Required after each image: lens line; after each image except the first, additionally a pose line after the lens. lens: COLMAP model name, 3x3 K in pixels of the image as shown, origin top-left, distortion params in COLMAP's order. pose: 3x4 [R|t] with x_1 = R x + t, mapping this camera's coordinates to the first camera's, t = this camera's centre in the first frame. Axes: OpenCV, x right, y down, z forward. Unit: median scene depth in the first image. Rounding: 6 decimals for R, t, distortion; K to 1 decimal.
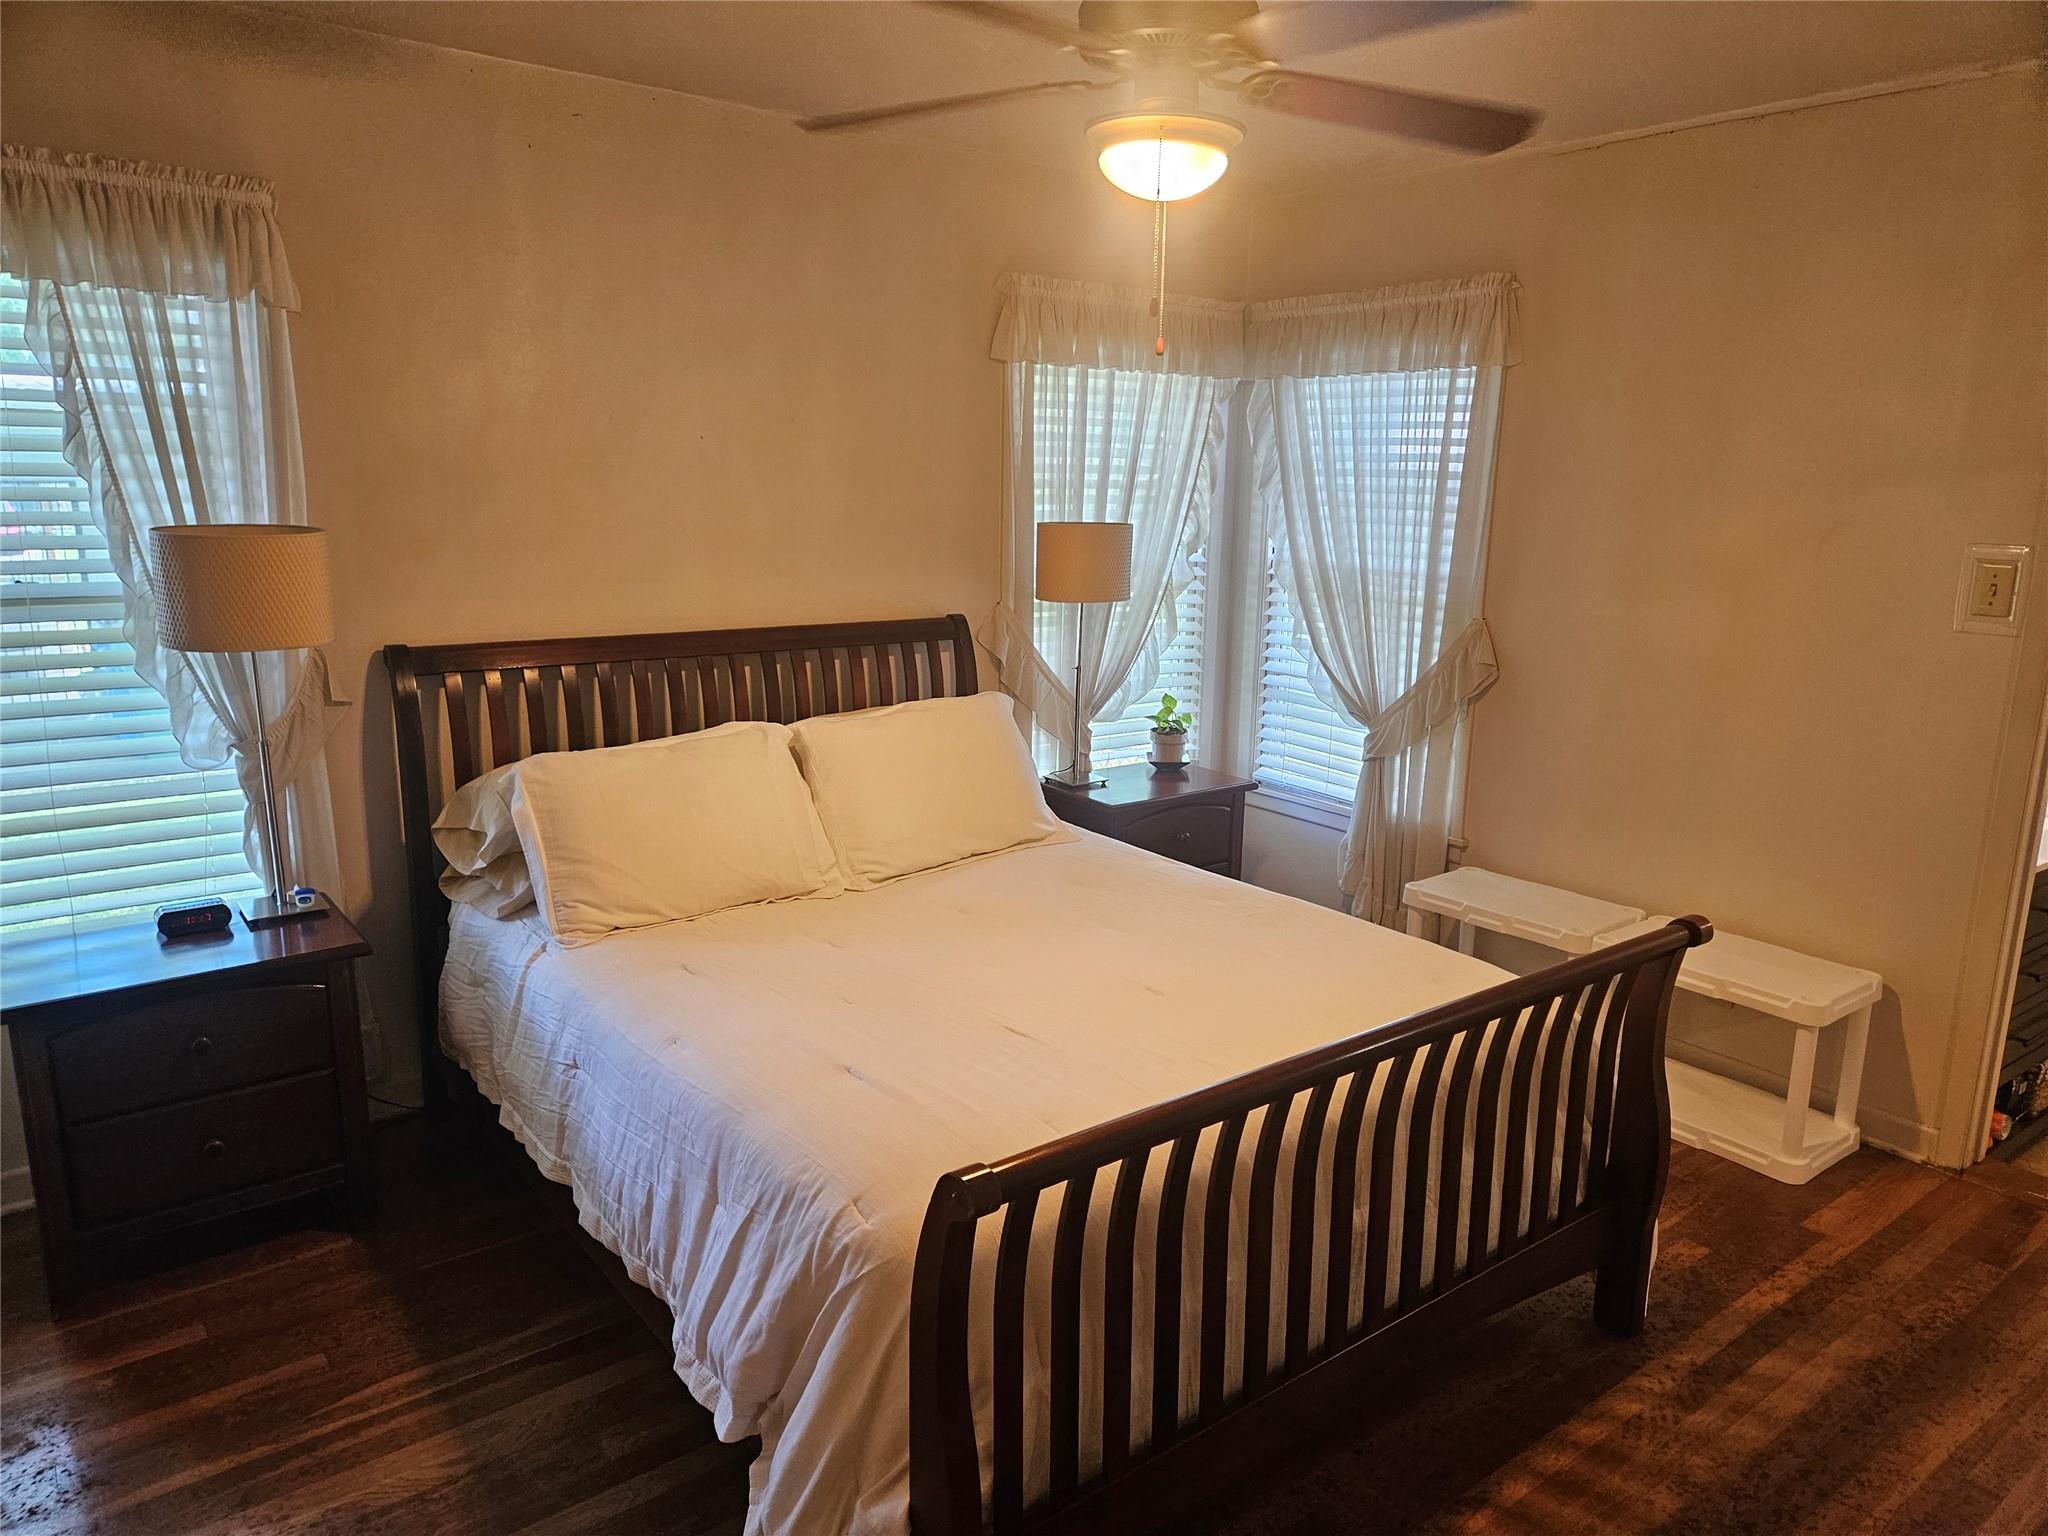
lens RADIAL K [[1365.6, 0, 1022.7], [0, 1365.6, 770.9], [0, 0, 1]] dist [0.057270, -0.044029]
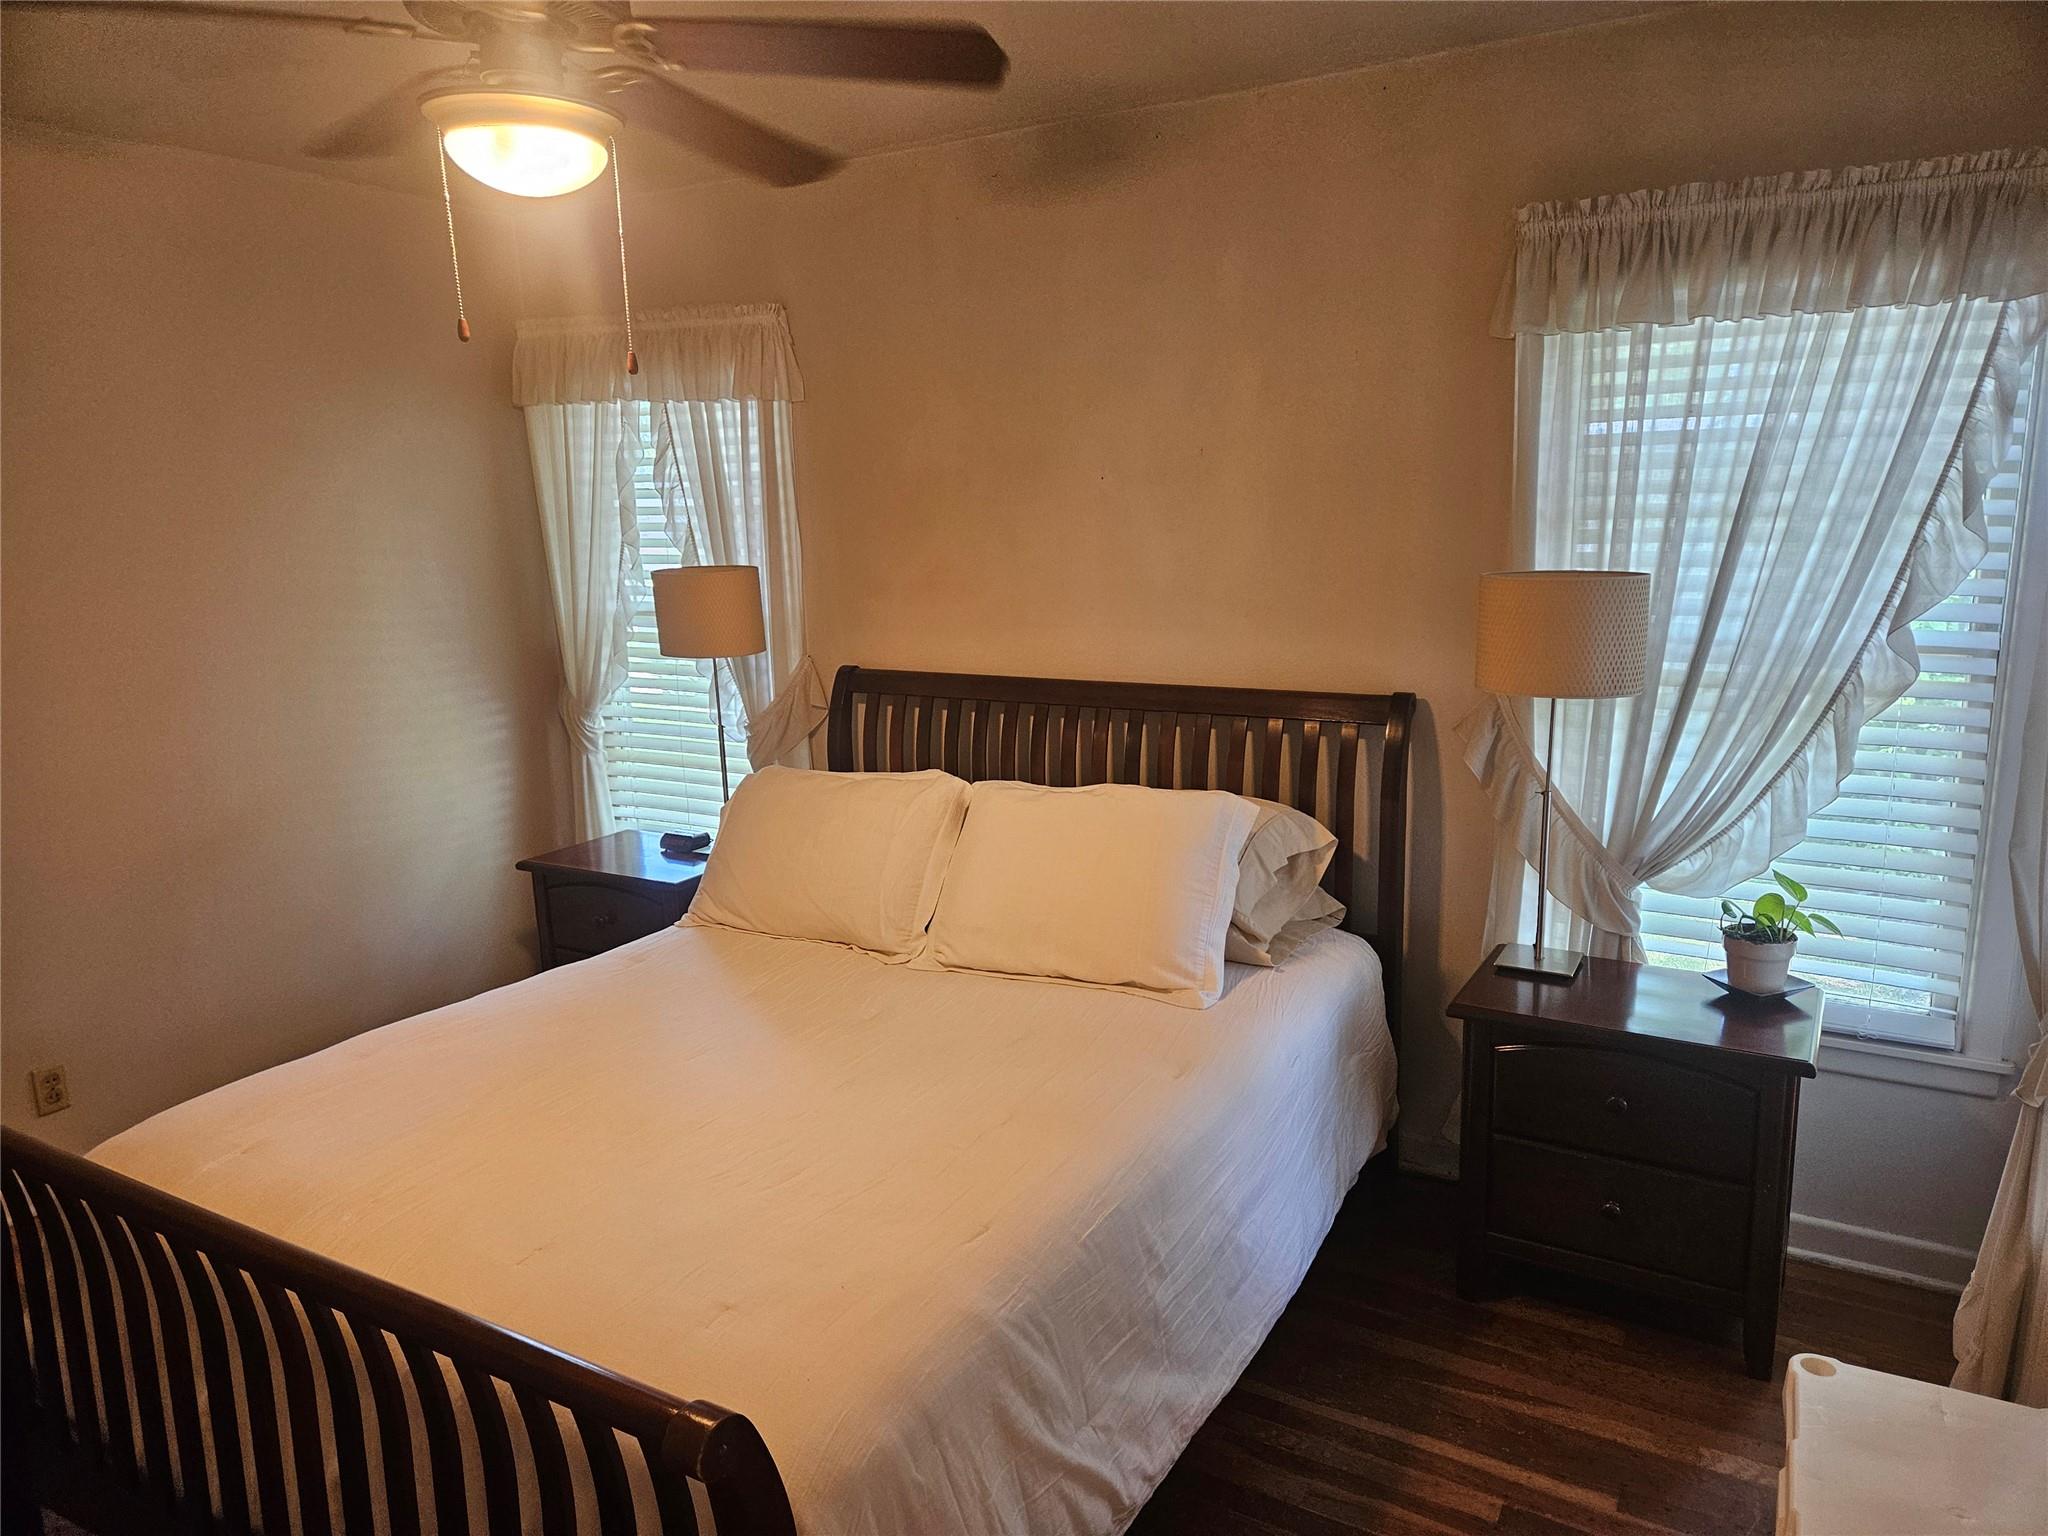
lens RADIAL K [[1365.6, 0, 1021.0], [0, 1365.6, 773.9], [0, 0, 1]] dist [0.057270, -0.044029]
pose [[0.379127, 0.156490, -0.912016, 0.696954], [-0.169025, 0.980726, 0.098015, -0.136663], [0.909777, 0.116994, 0.398270, 0.651869]]
